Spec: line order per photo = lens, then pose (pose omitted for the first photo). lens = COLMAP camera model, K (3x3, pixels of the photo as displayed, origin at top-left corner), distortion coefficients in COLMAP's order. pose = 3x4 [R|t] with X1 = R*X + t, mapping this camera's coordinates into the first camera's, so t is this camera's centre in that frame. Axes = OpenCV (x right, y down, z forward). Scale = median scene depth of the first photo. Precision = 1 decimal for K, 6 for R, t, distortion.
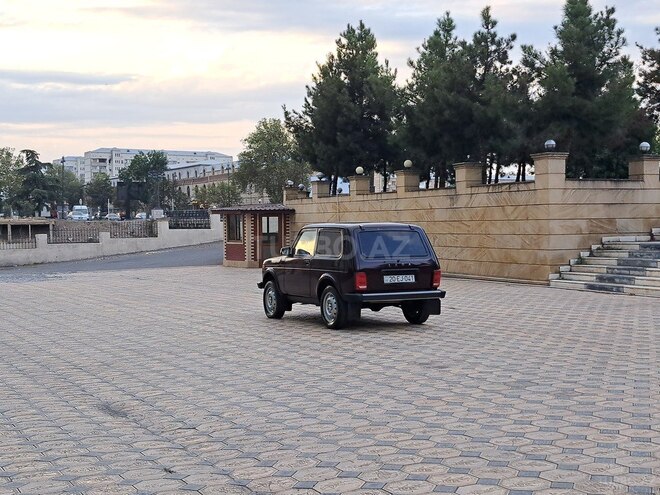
lens RADIAL K [[1028.2, 0, 340.1], [0, 1028.2, 252.8], [0, 0, 1]] dist [0.220433, -0.732457]
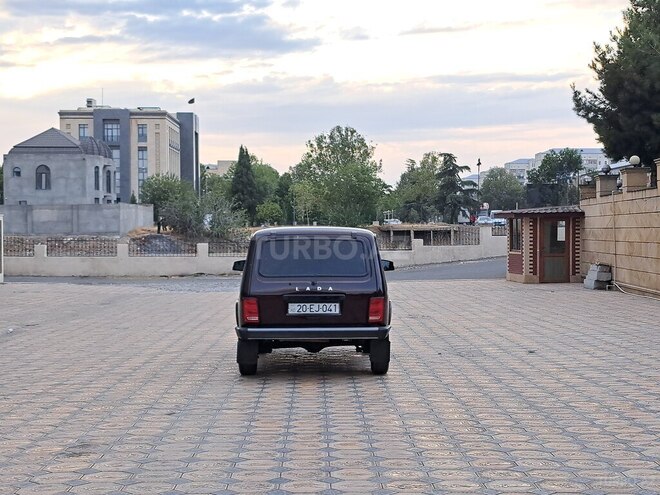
lens RADIAL K [[1079.7, 0, 330.0], [0, 1079.7, 247.5], [0, 0, 1]] dist [0.240725, -0.975823]
pose [[0.886979, 0.011193, -0.461674, 0.241306], [-0.016691, 0.999830, -0.007825, -0.006159], [0.461508, 0.014646, 0.887015, 0.214252]]
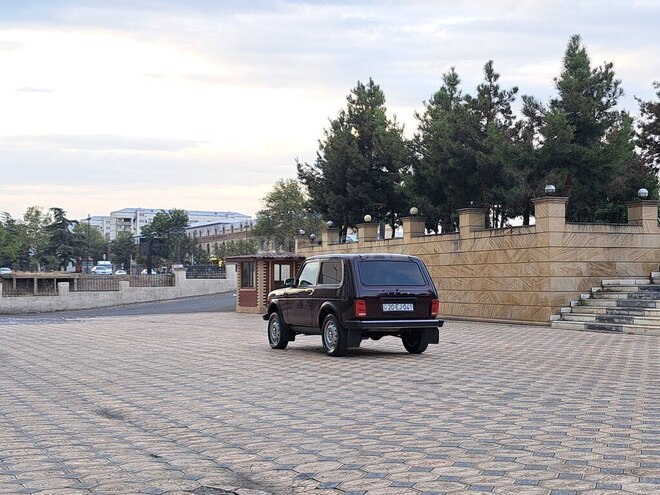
lens RADIAL K [[997.0, 0, 330.0], [0, 997.0, 247.5], [0, 0, 1]] dist [0.227660, -0.815773]
pose [[0.999625, 0.006768, -0.026550, 0.009332], [-0.008506, 0.997789, -0.065917, 0.019206], [0.026045, 0.066118, 0.997472, -0.000961]]
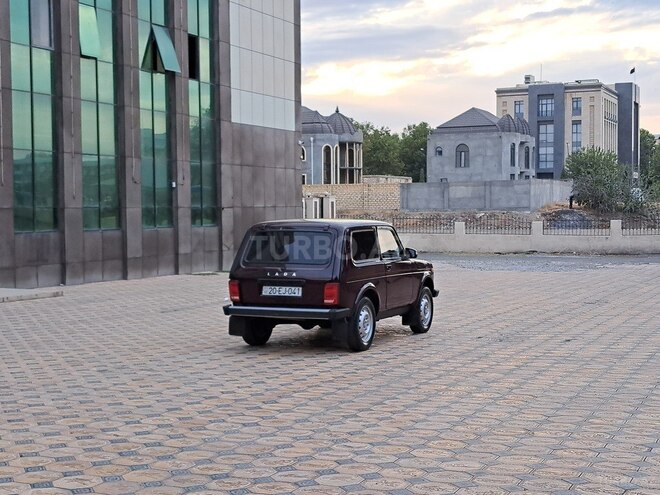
lens RADIAL K [[1079.7, 0, 330.0], [0, 1079.7, 247.5], [0, 0, 1]] dist [0.240725, -0.975823]
pose [[0.611699, 0.032645, -0.790417, 0.446747], [-0.020343, 0.999467, 0.025536, -0.018592], [0.790829, 0.000459, 0.612037, 0.307049]]
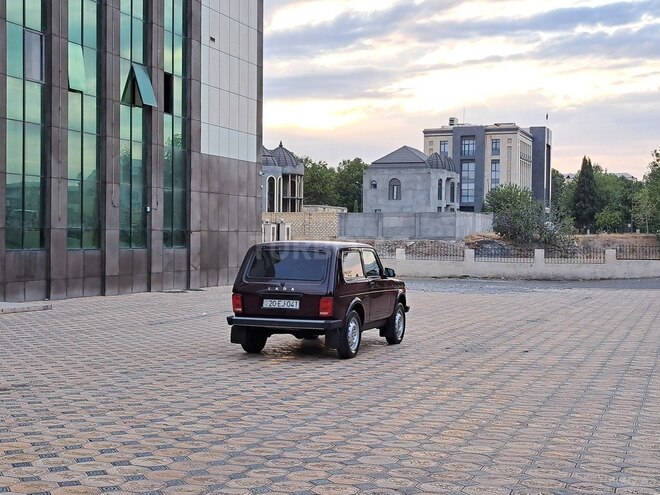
lens RADIAL K [[999.8, 0, 332.6], [0, 999.8, 246.8], [0, 0, 1]] dist [0.241227, -0.921711]
pose [[0.663252, 0.023760, -0.748018, 0.445542], [-0.037631, 0.999290, -0.001625, -0.015068], [0.747449, 0.029226, 0.663676, 0.268350]]
